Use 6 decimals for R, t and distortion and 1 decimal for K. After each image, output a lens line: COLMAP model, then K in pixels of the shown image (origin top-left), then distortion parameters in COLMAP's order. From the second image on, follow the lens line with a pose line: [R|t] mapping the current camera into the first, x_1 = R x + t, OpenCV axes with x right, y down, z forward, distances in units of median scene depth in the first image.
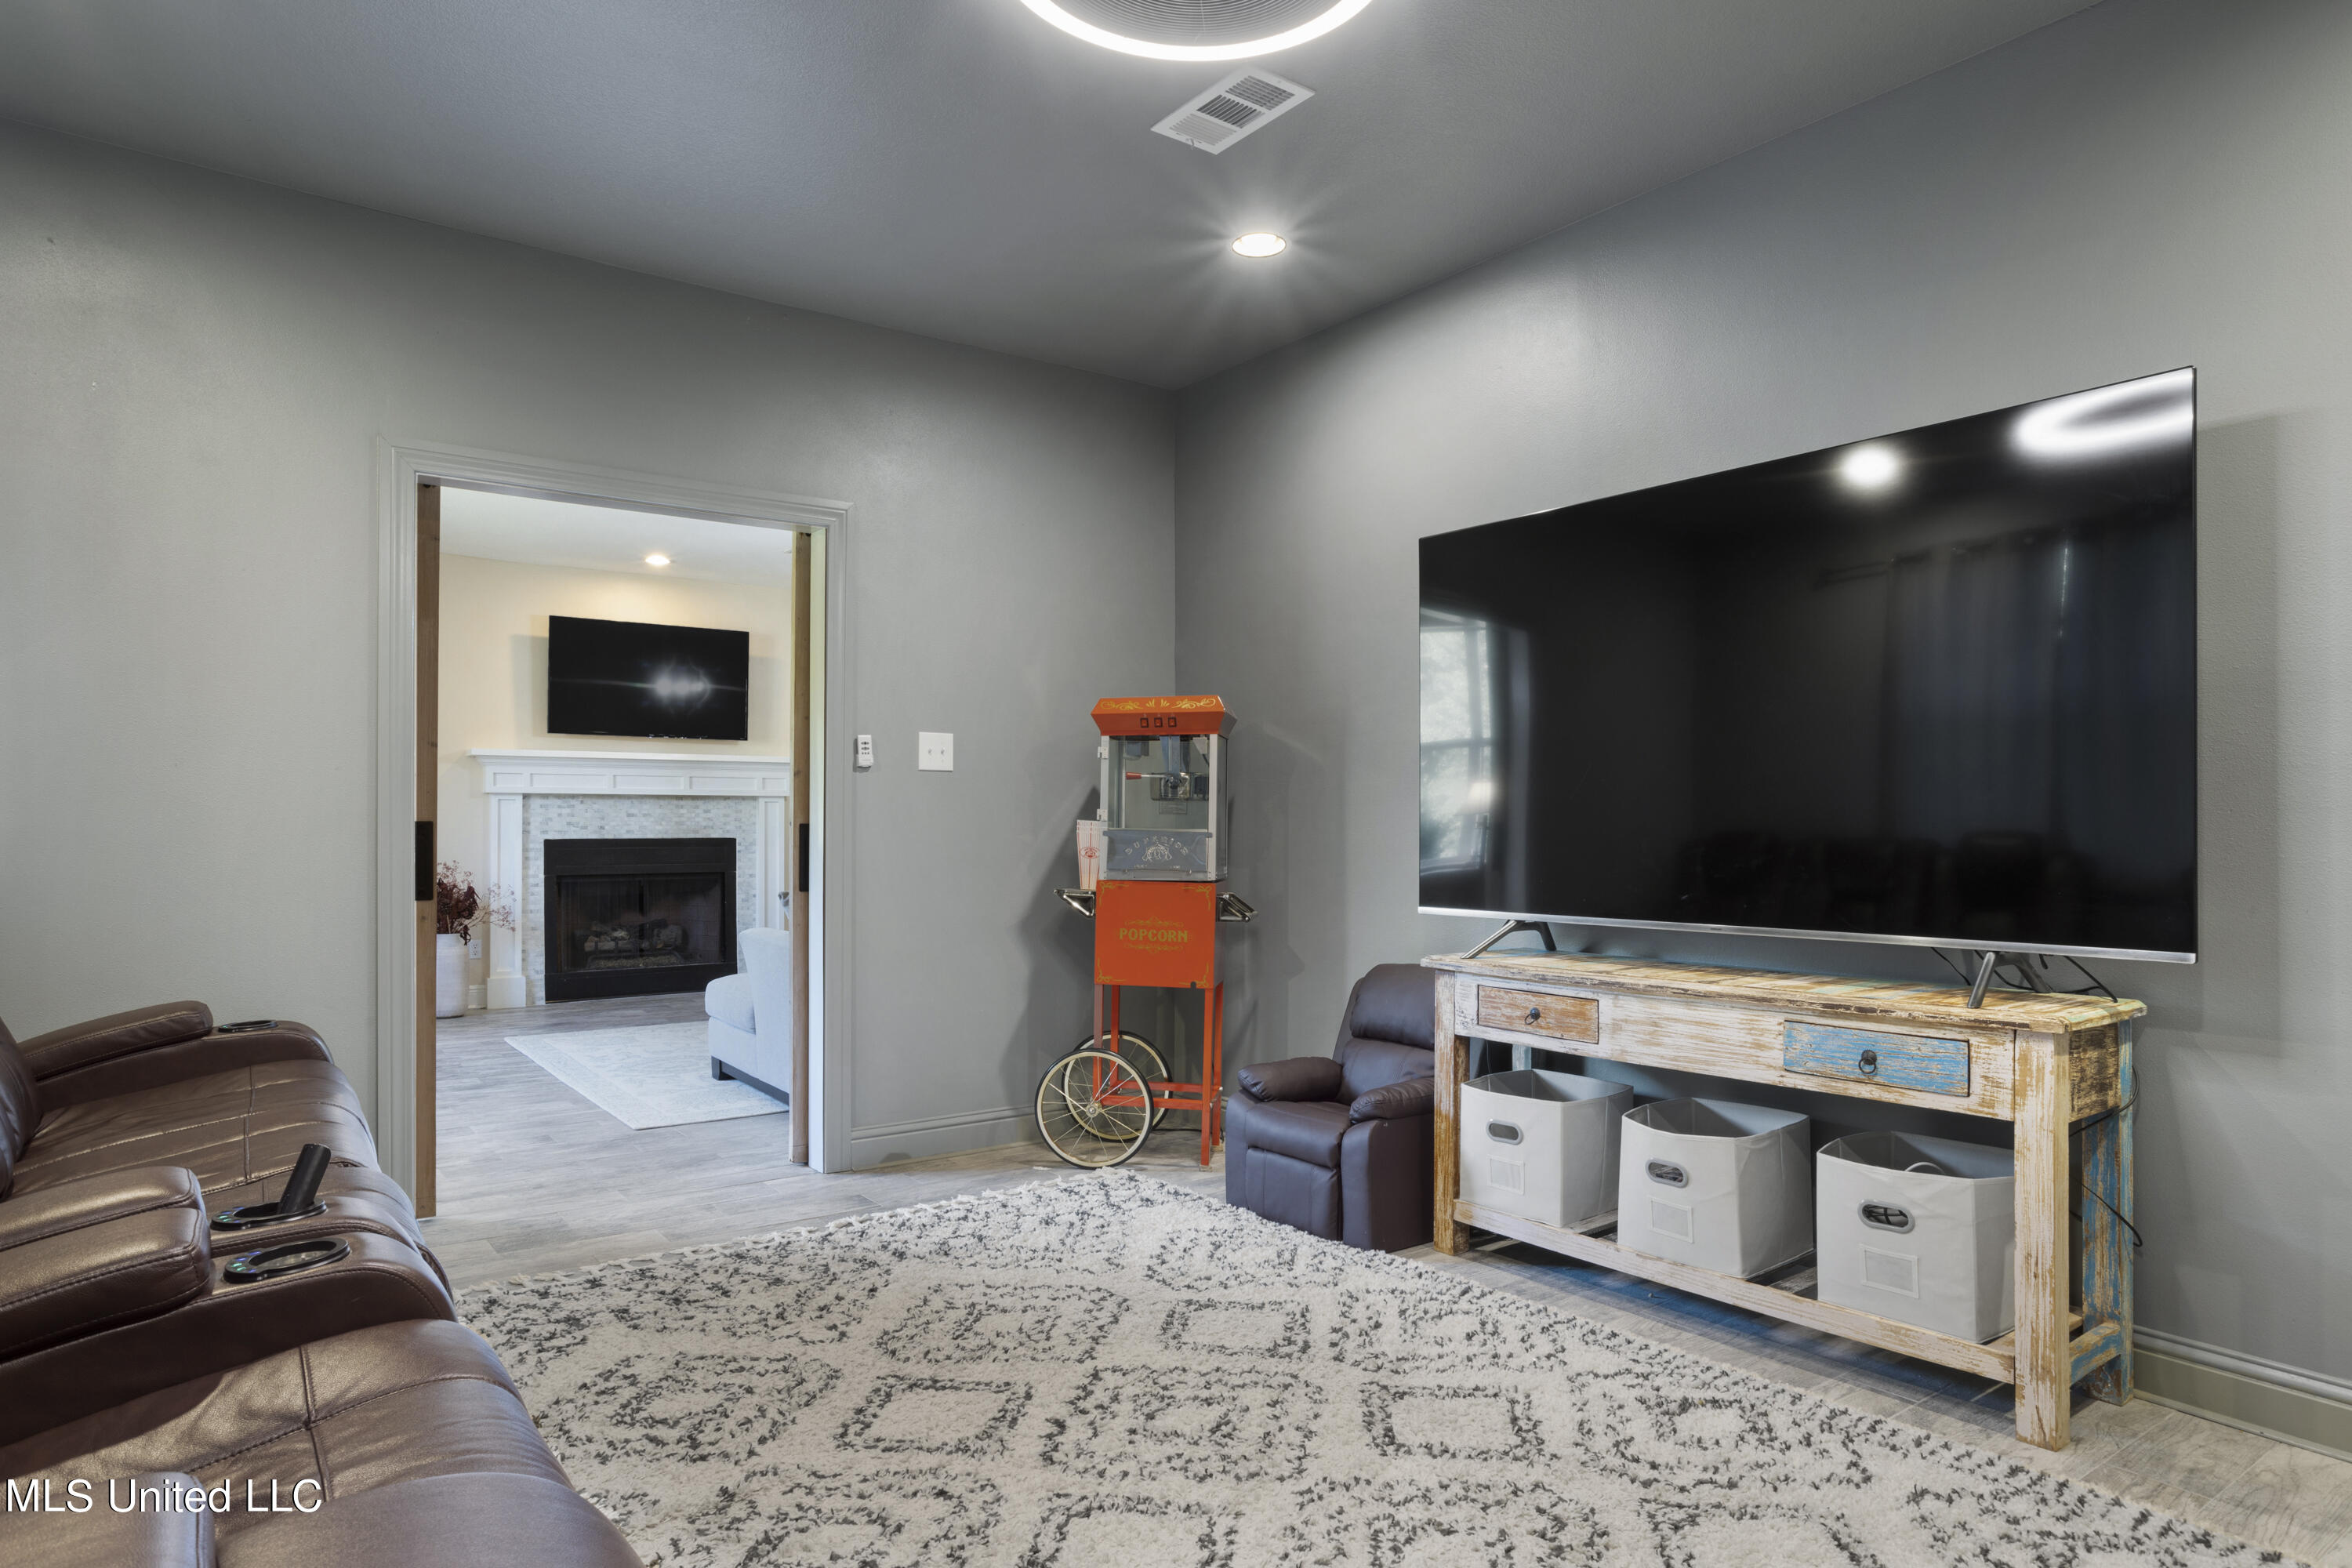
lens RADIAL K [[1353.7, 0, 1138.8], [0, 1353.7, 828.2], [0, 0, 1]] dist [-0.014027, -0.000442]
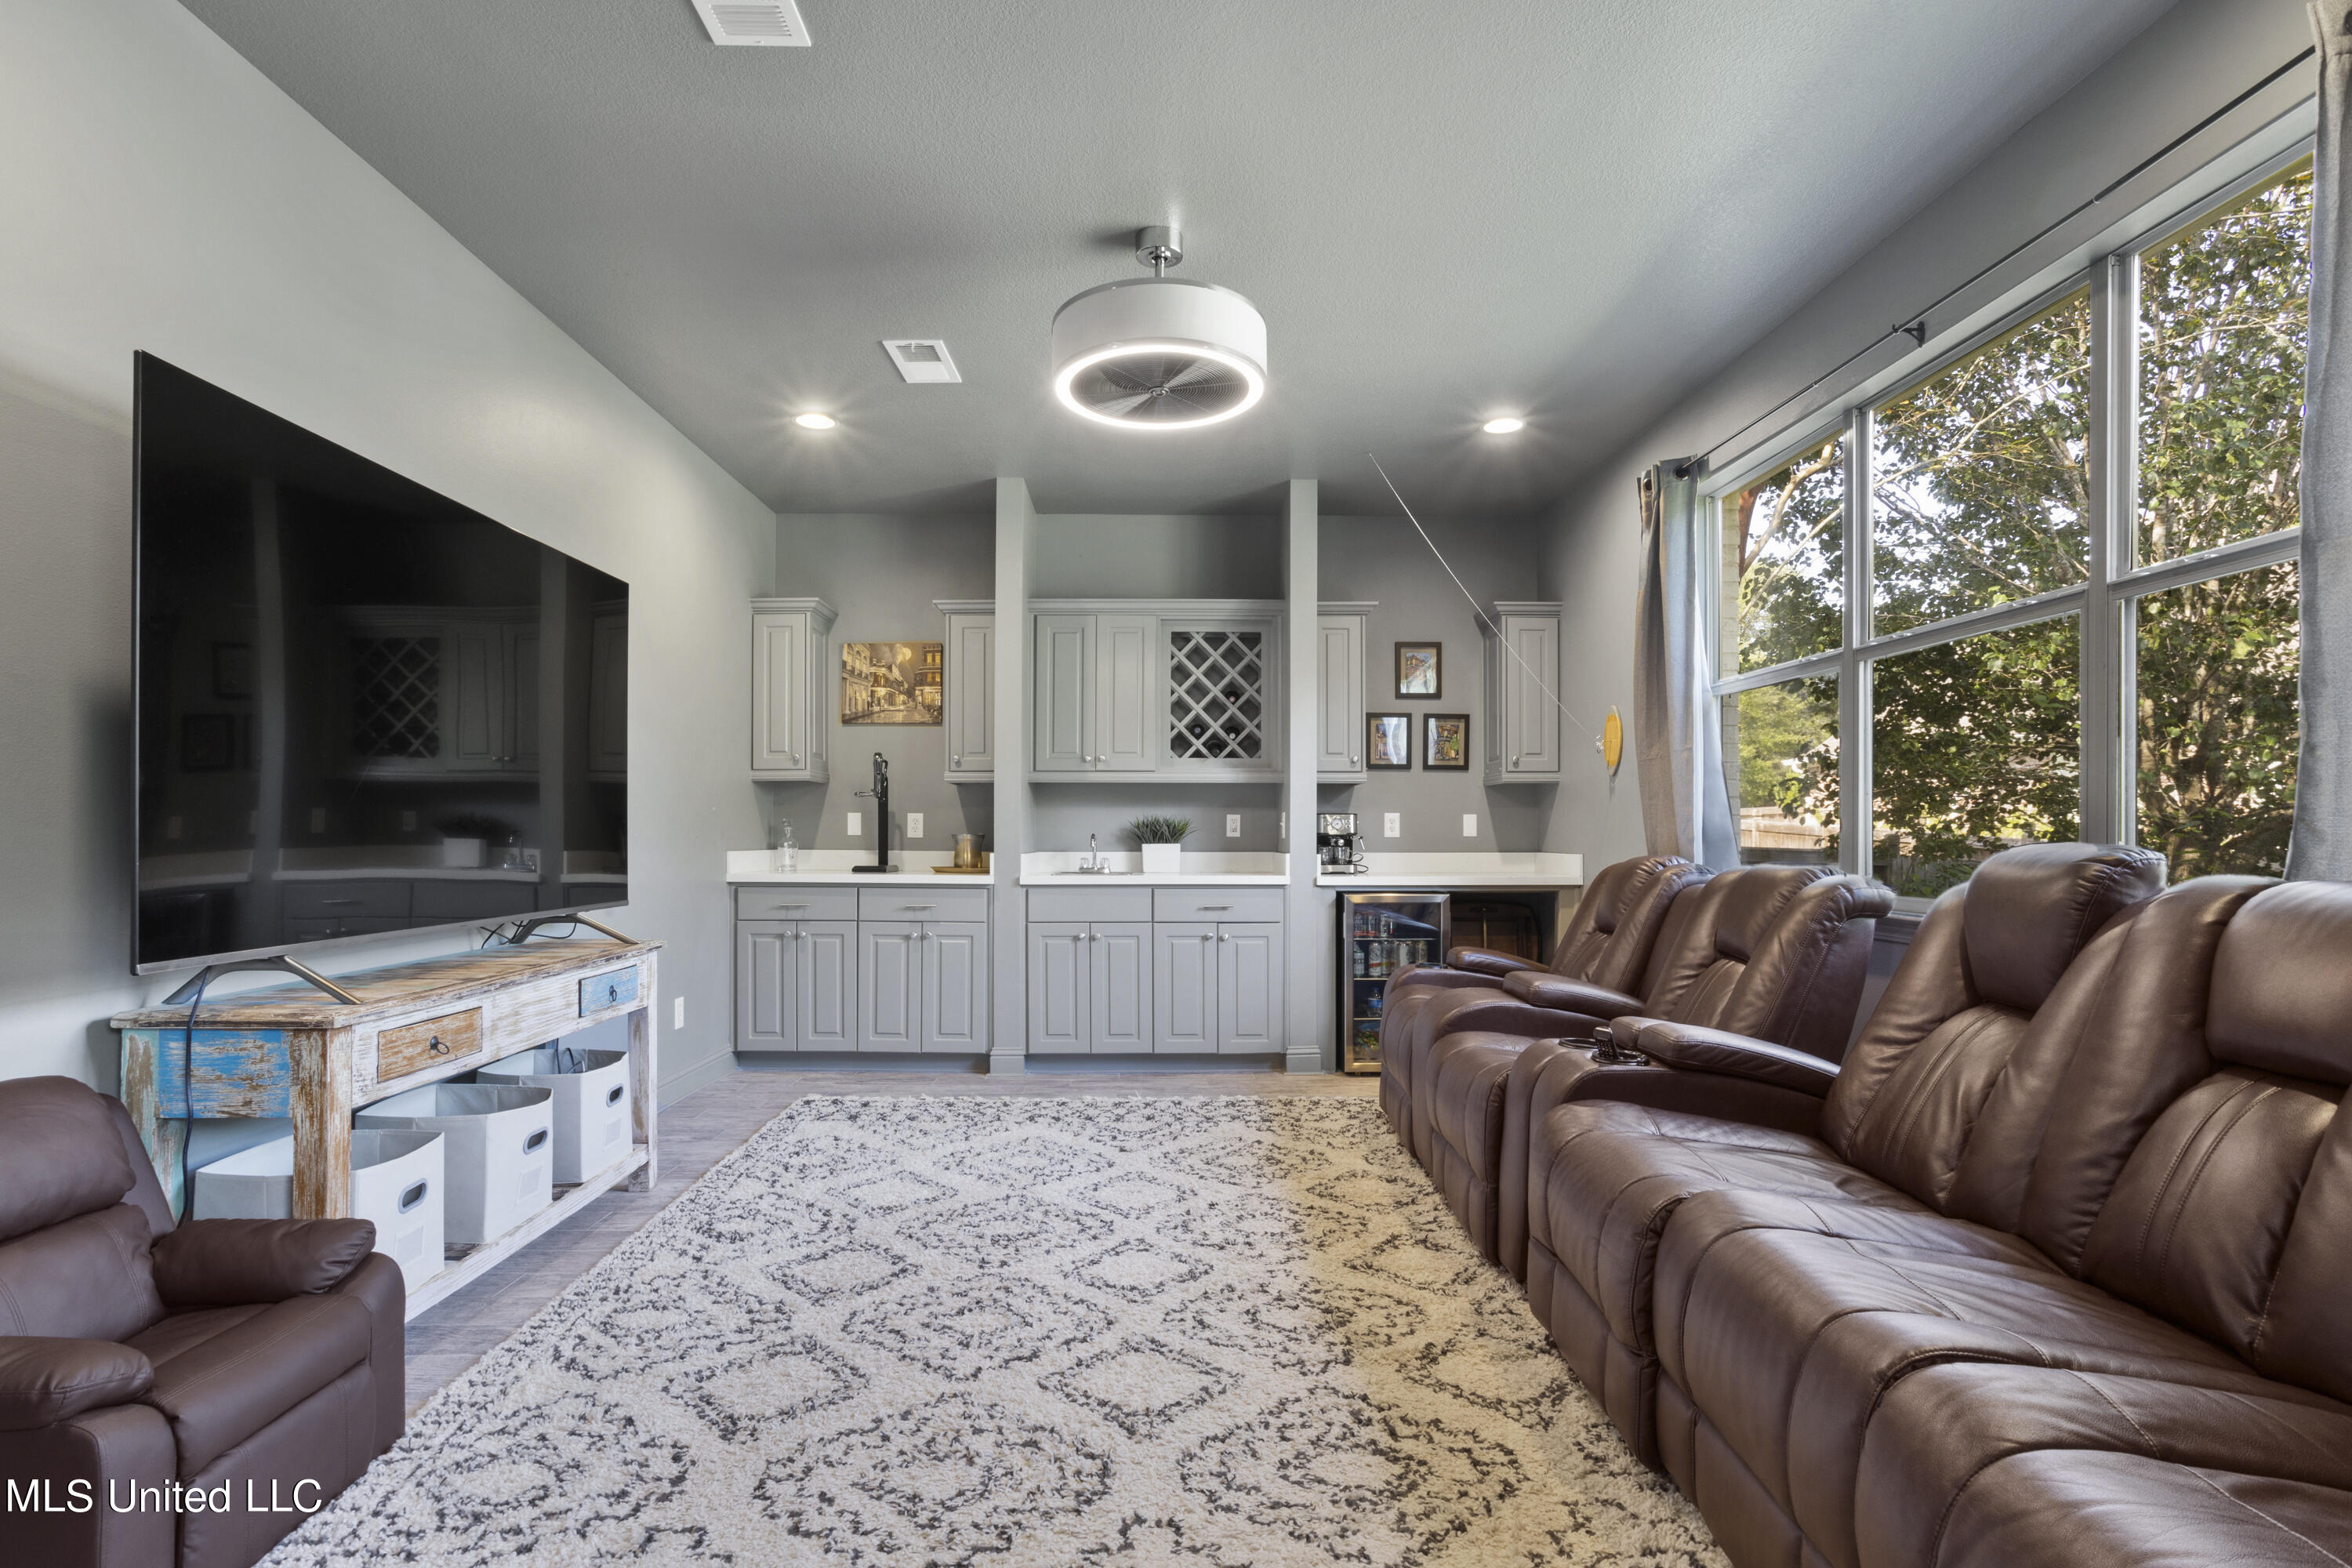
lens RADIAL K [[1131.1, 0, 1181.0], [0, 1131.1, 804.8], [0, 0, 1]] dist [-0.026856, 0.004779]
pose [[-0.827015, 0.012059, 0.562050, -0.652254], [-0.003574, 0.999637, -0.026705, -0.001384], [-0.562168, -0.024094, -0.826672, 1.651533]]
